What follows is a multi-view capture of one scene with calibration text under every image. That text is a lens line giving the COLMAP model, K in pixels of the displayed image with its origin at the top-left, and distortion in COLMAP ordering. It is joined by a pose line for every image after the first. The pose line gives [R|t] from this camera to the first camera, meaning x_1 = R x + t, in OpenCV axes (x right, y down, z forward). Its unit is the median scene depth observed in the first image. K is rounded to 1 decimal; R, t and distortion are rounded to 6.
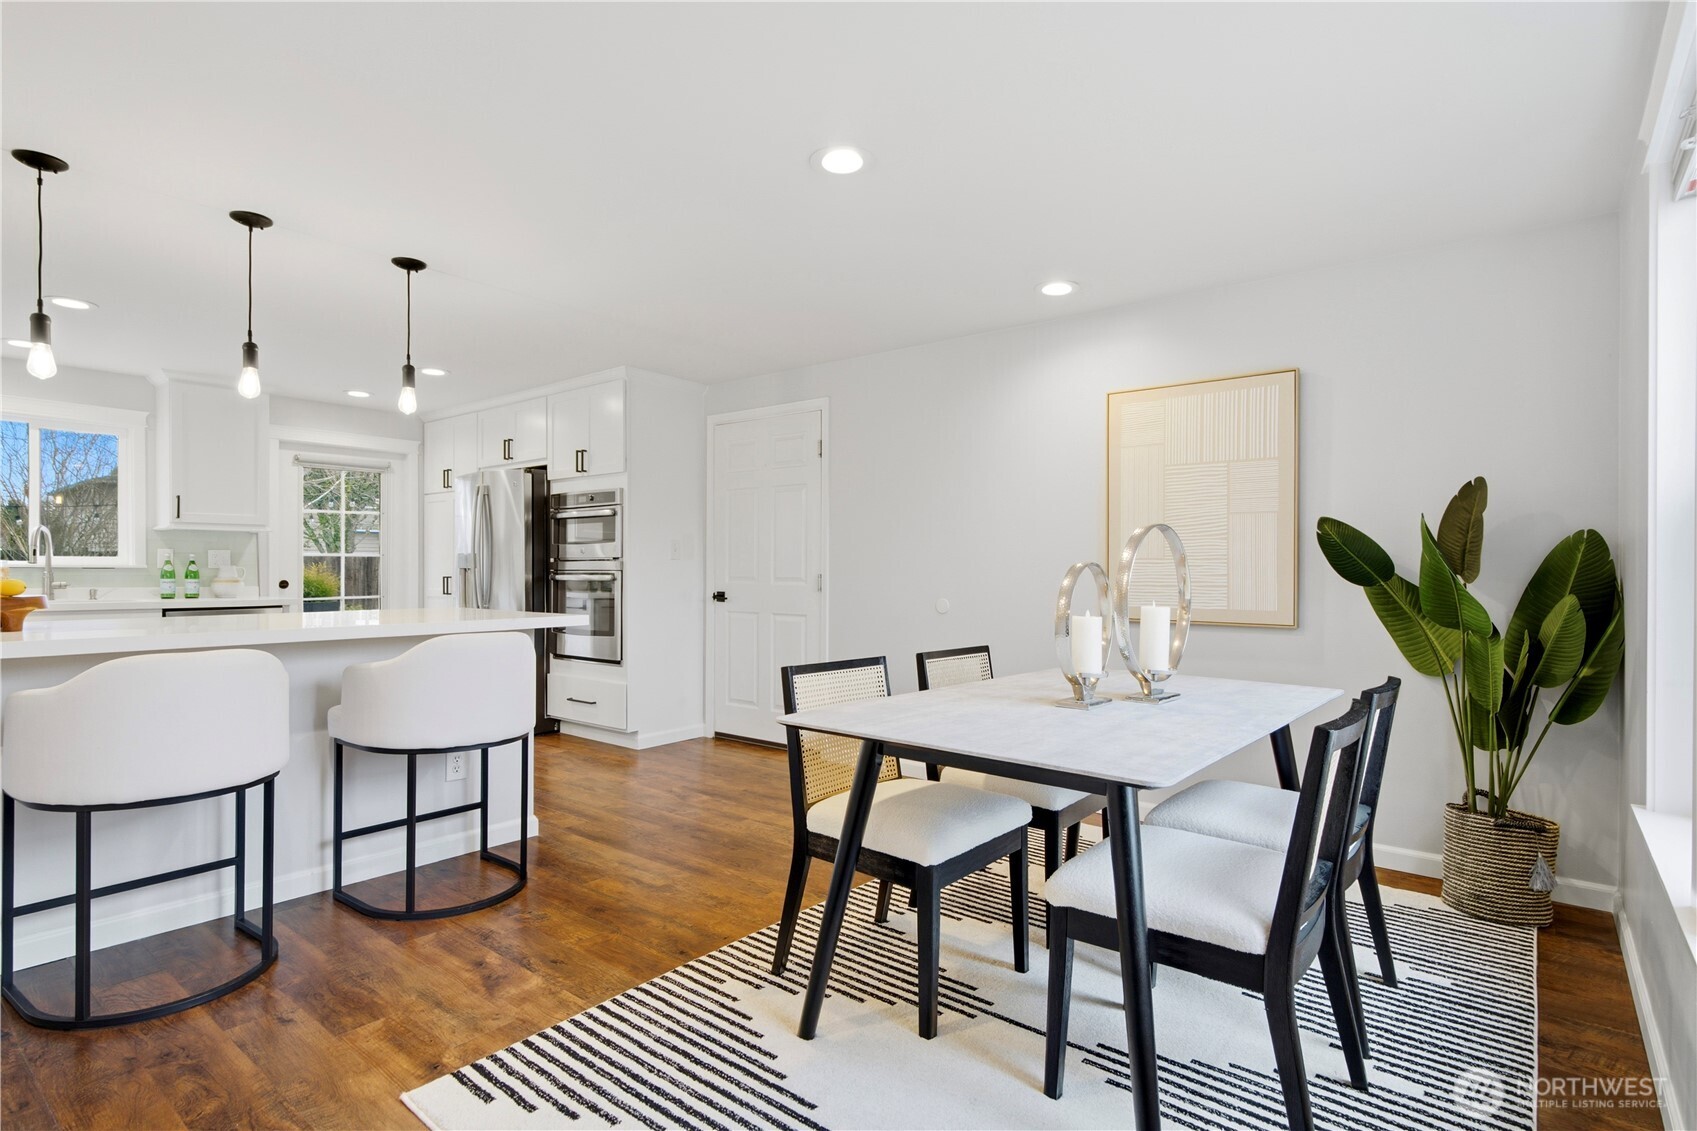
lens RADIAL K [[862.3, 0, 835.0], [0, 862.3, 566.3], [0, 0, 1]] dist [0.004467, -0.000245]
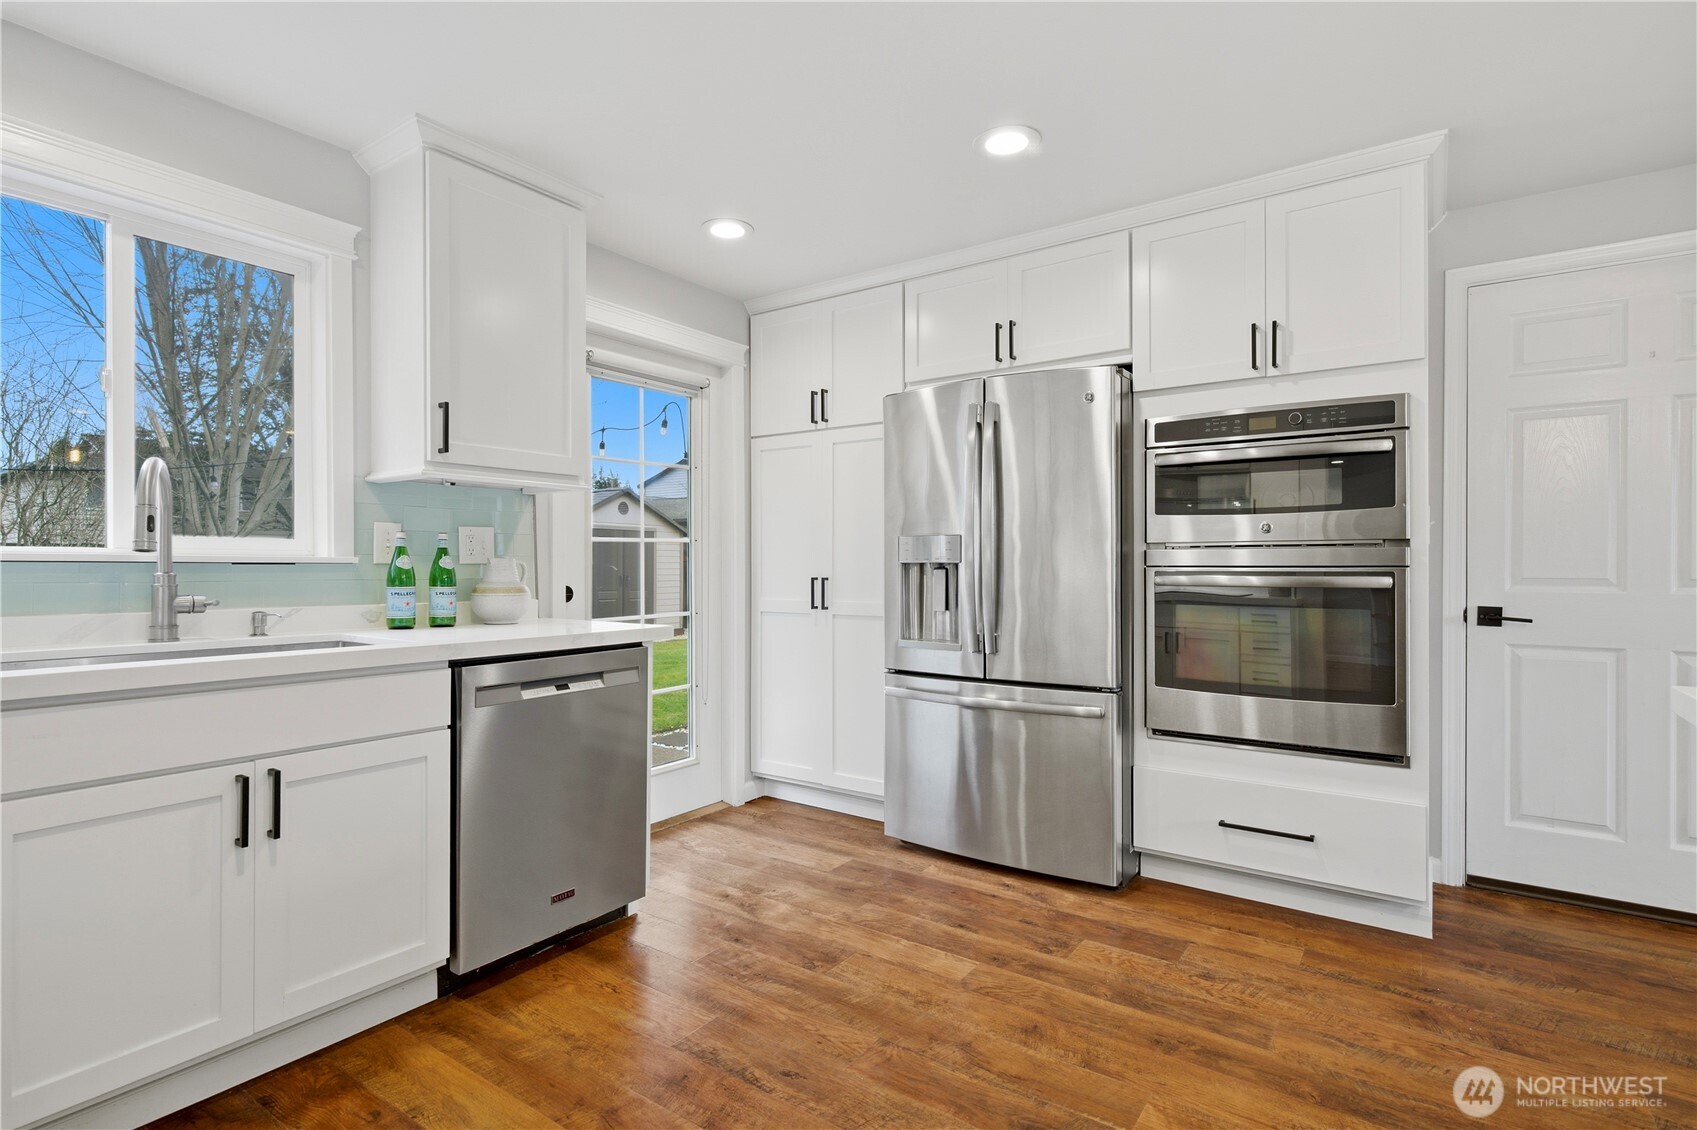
lens RADIAL K [[847.7, 0, 834.3], [0, 847.7, 562.8], [0, 0, 1]] dist [0.006267, 0.000363]
pose [[0.997170, -0.002102, 0.075145, -0.574798], [0.002086, 0.999998, 0.000302, 0.002064], [-0.075146, -0.000145, 0.997173, 0.528079]]
